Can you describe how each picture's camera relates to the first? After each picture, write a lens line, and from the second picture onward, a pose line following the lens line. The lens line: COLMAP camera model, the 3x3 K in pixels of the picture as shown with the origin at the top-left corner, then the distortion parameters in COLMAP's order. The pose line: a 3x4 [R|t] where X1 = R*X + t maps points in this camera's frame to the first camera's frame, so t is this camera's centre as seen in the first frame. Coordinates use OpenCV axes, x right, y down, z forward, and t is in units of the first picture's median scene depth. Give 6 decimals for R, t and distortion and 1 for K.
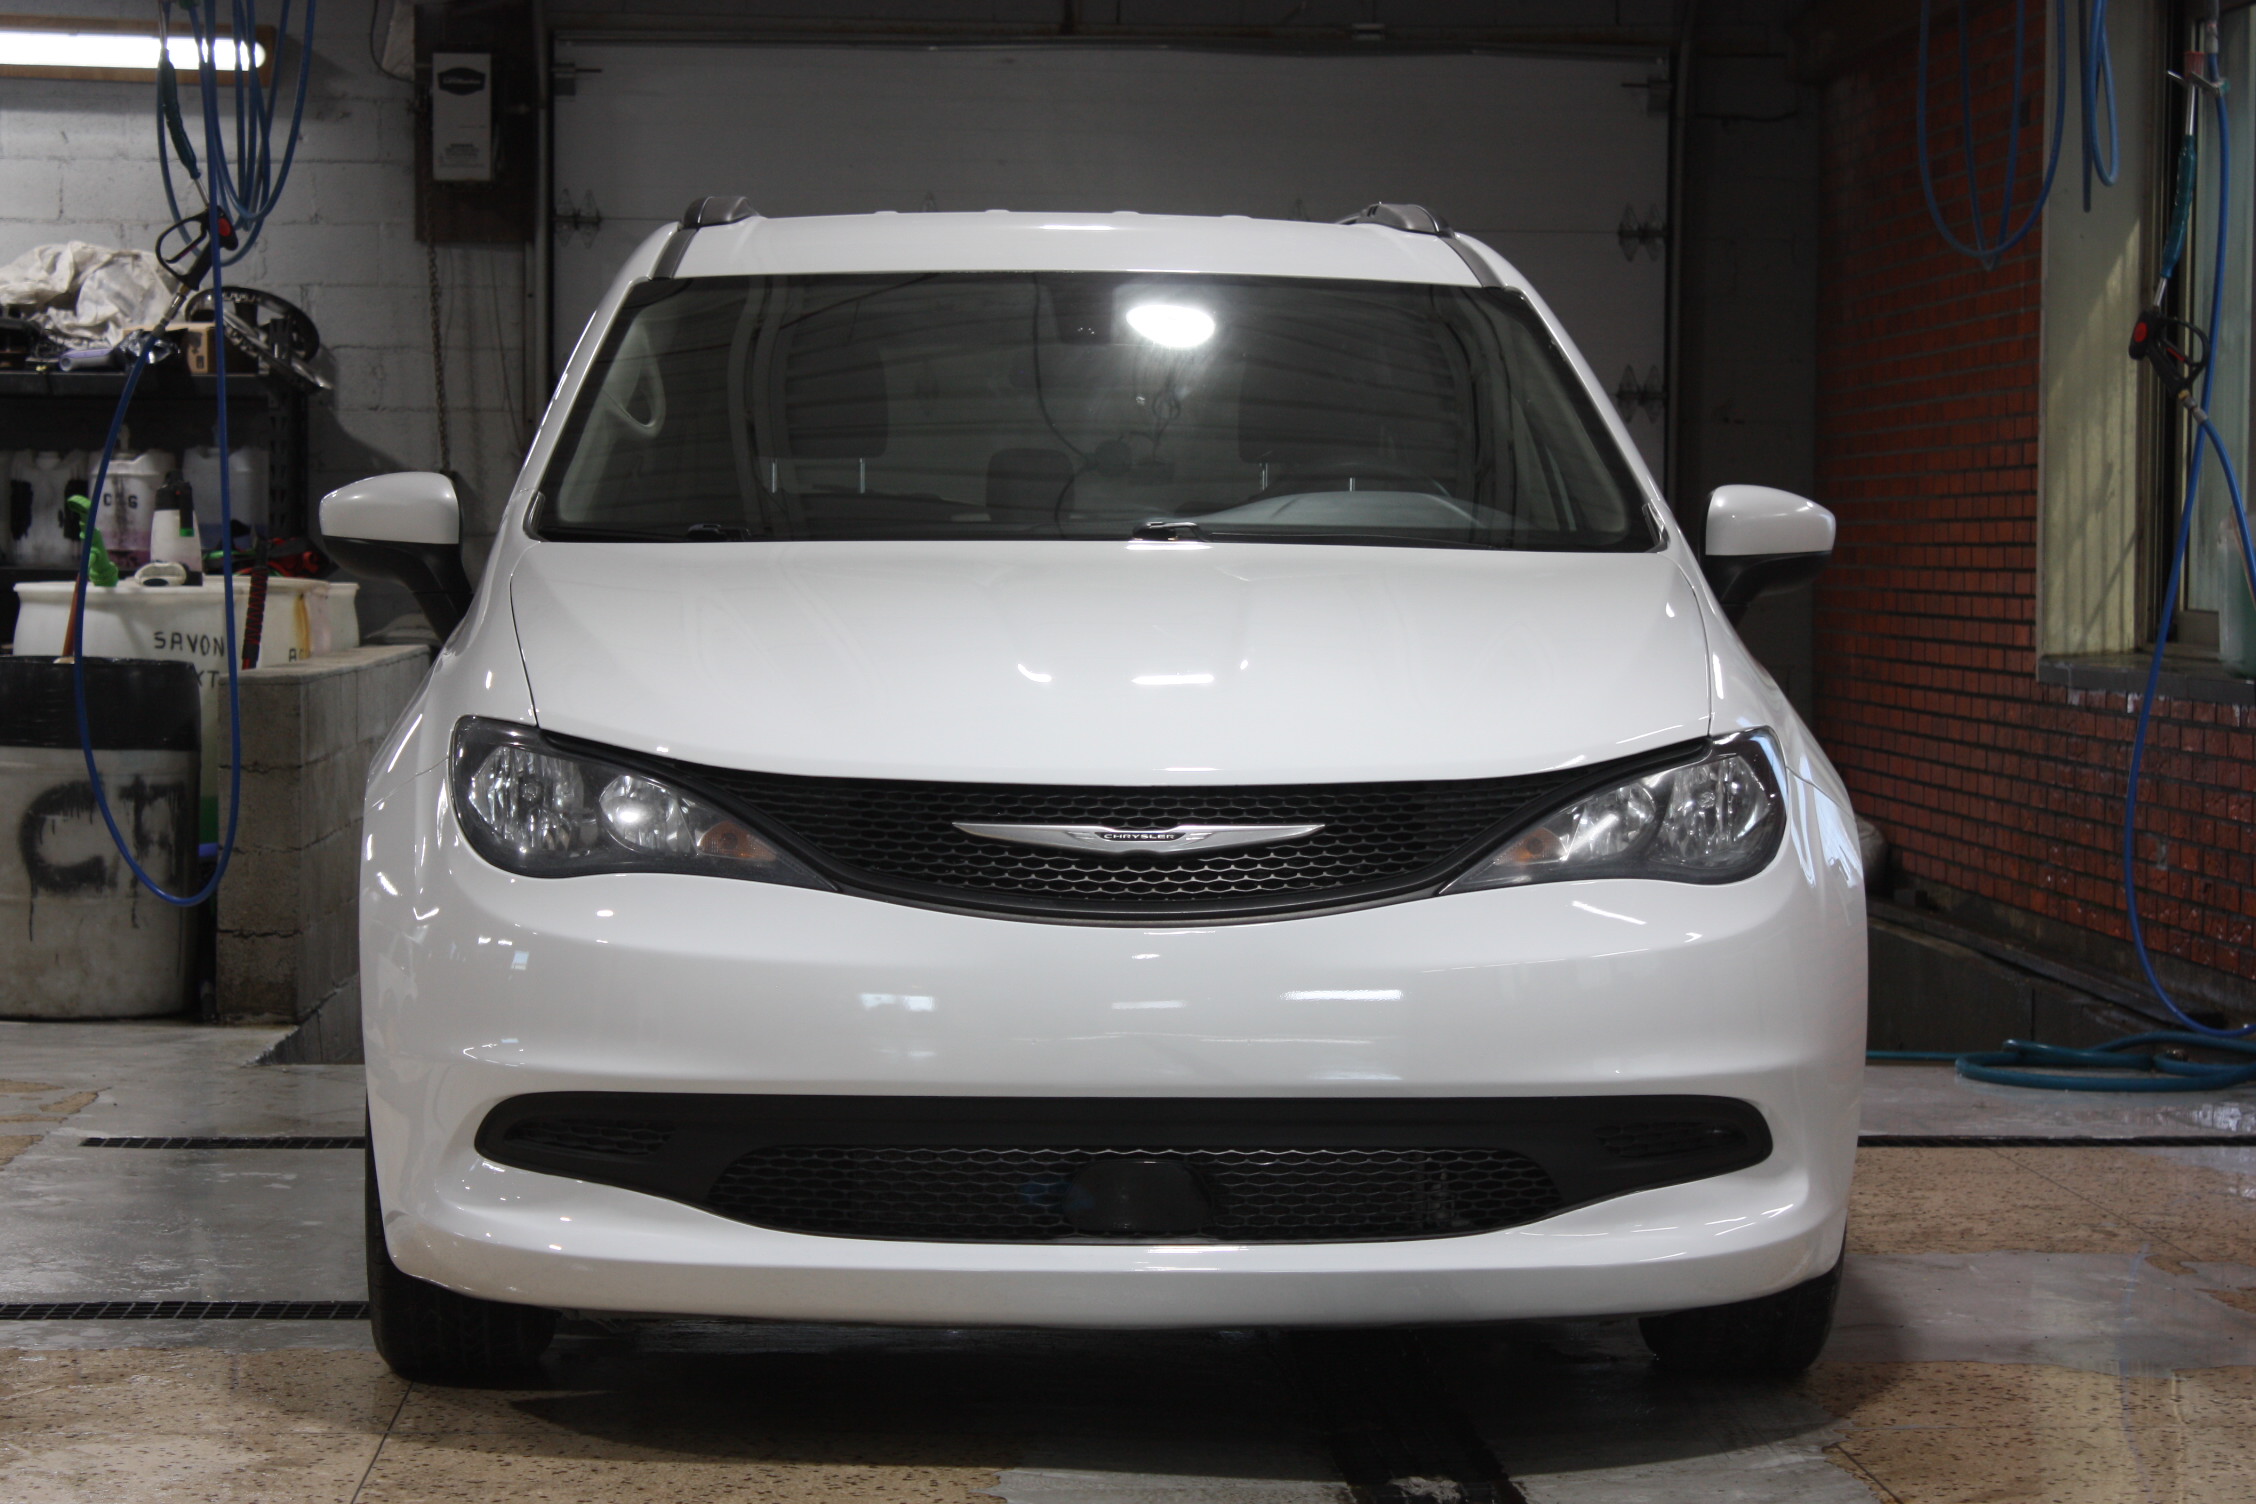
lens RADIAL K [[5543.5, 0, 1127.9], [0, 5543.5, 753.5], [0, 0, 1]] dist [0.103825, 0.000000]
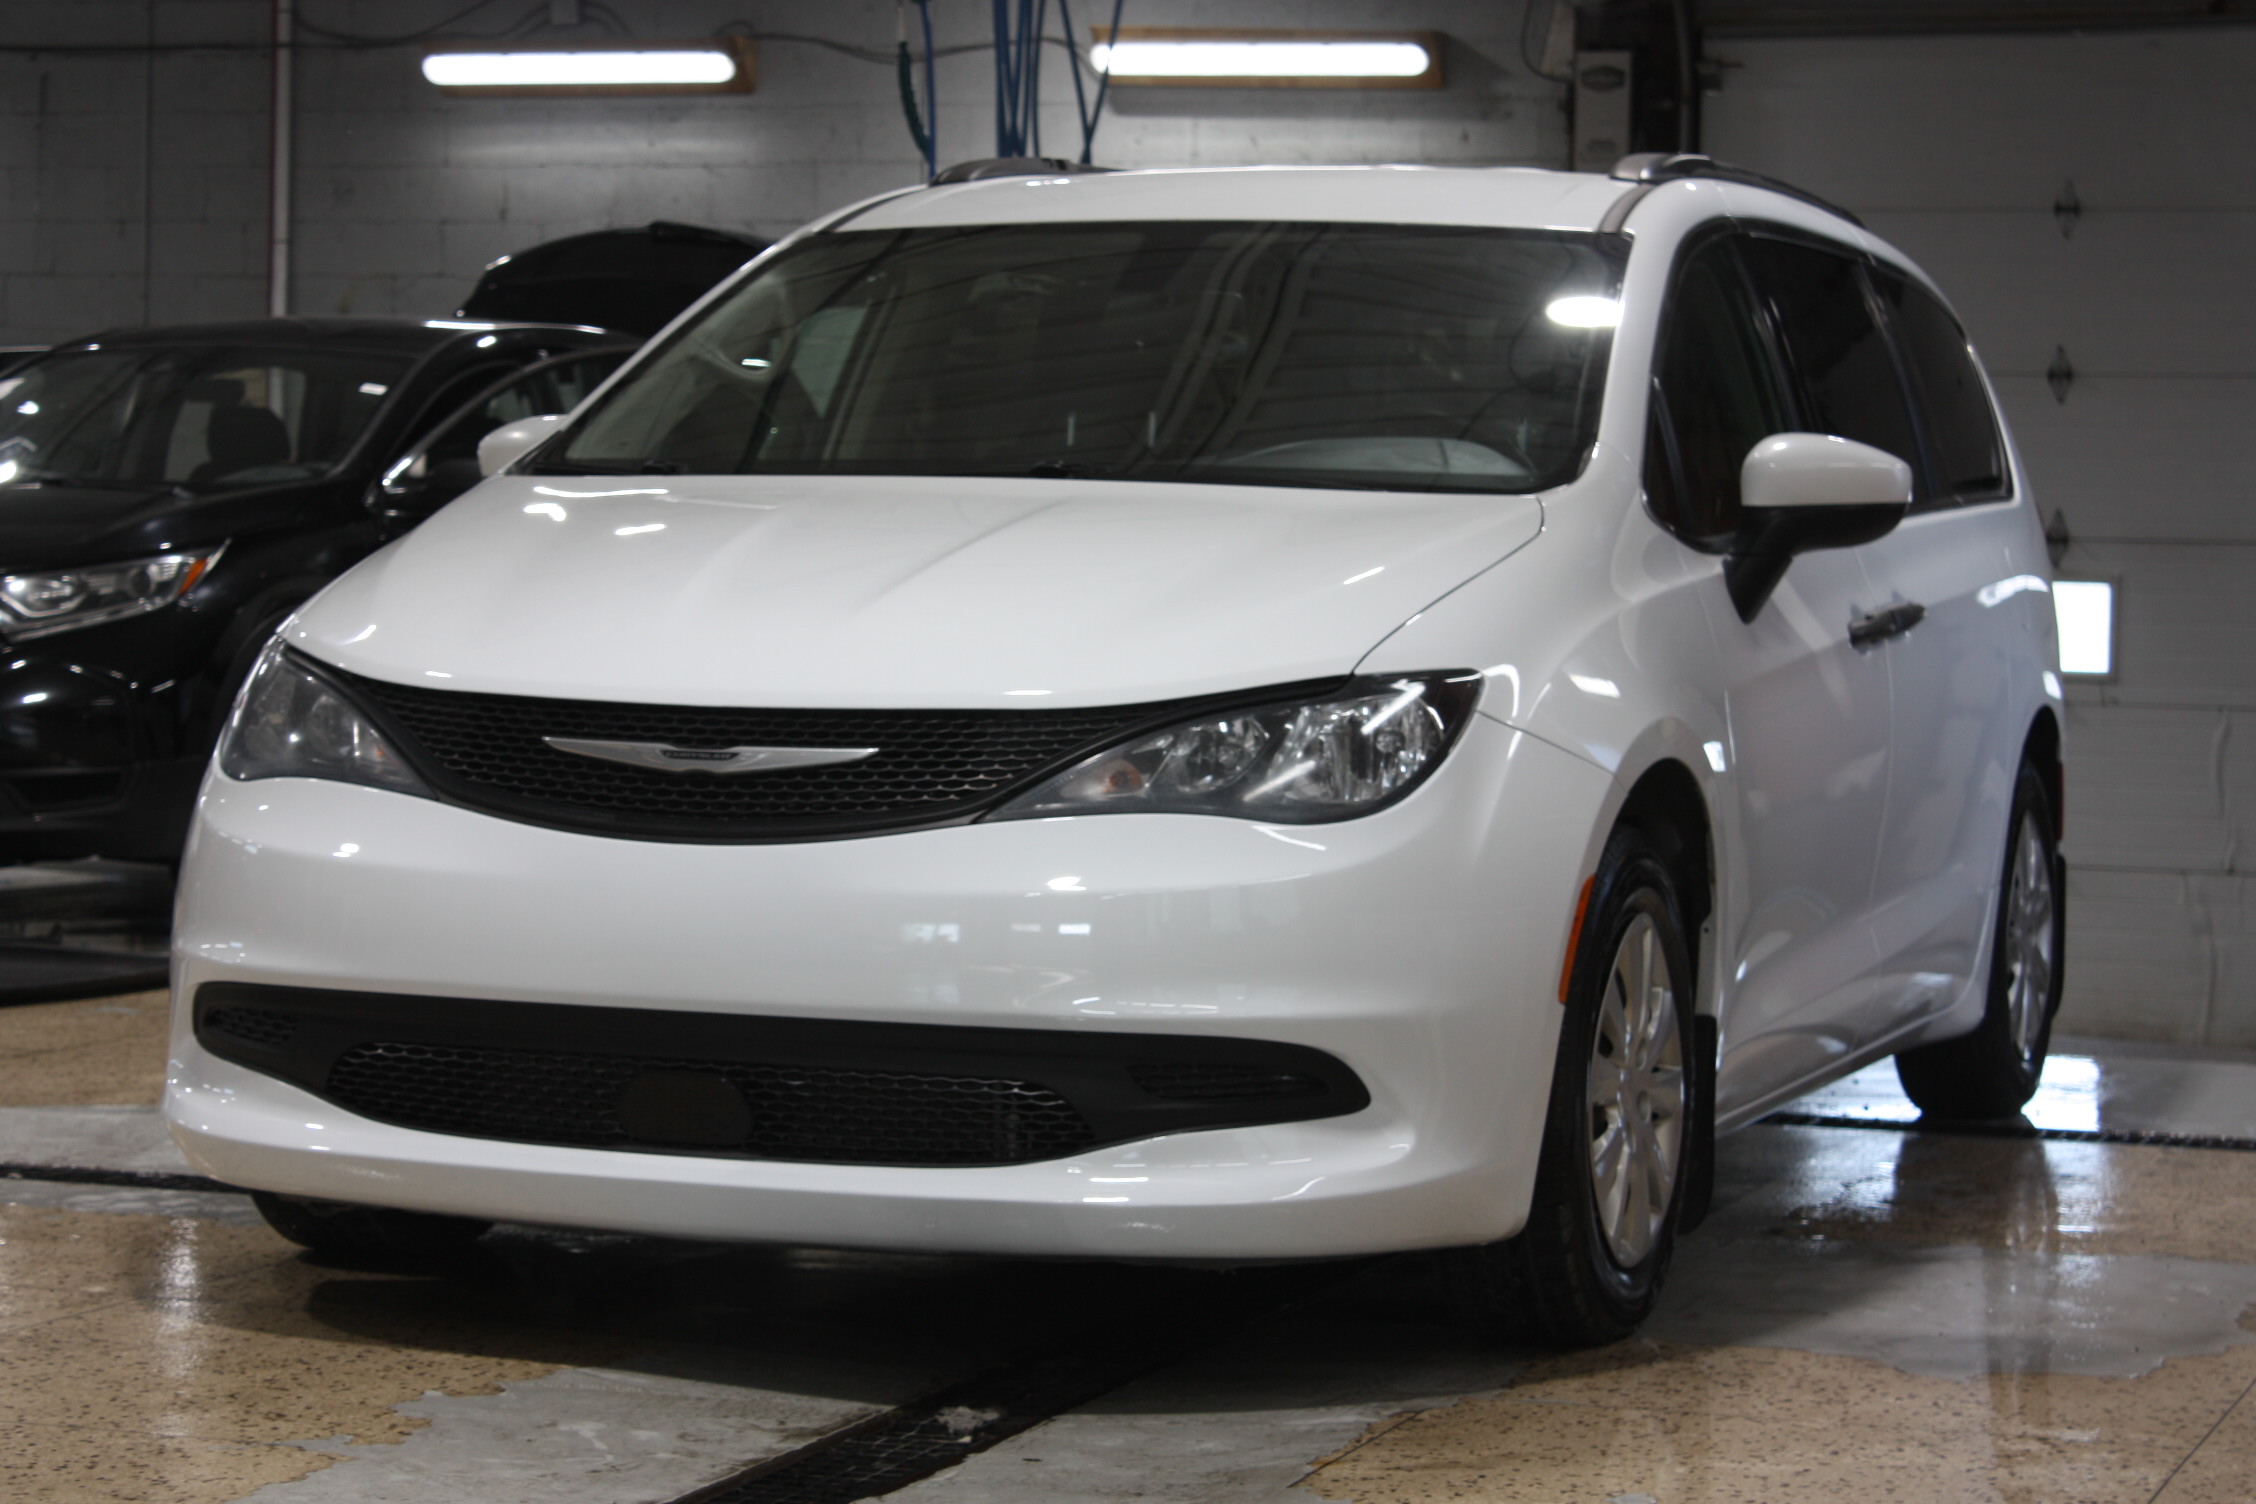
lens RADIAL K [[5338.7, 0, 1128.0], [0, 5338.7, 750.7], [0, 0, 1]] dist [0.084118, 0.000000]
pose [[0.915882, 0.026512, -0.400571, 0.453235], [-0.028163, 0.999602, 0.001767, 0.009884], [0.400459, 0.009663, 0.916264, 0.129577]]
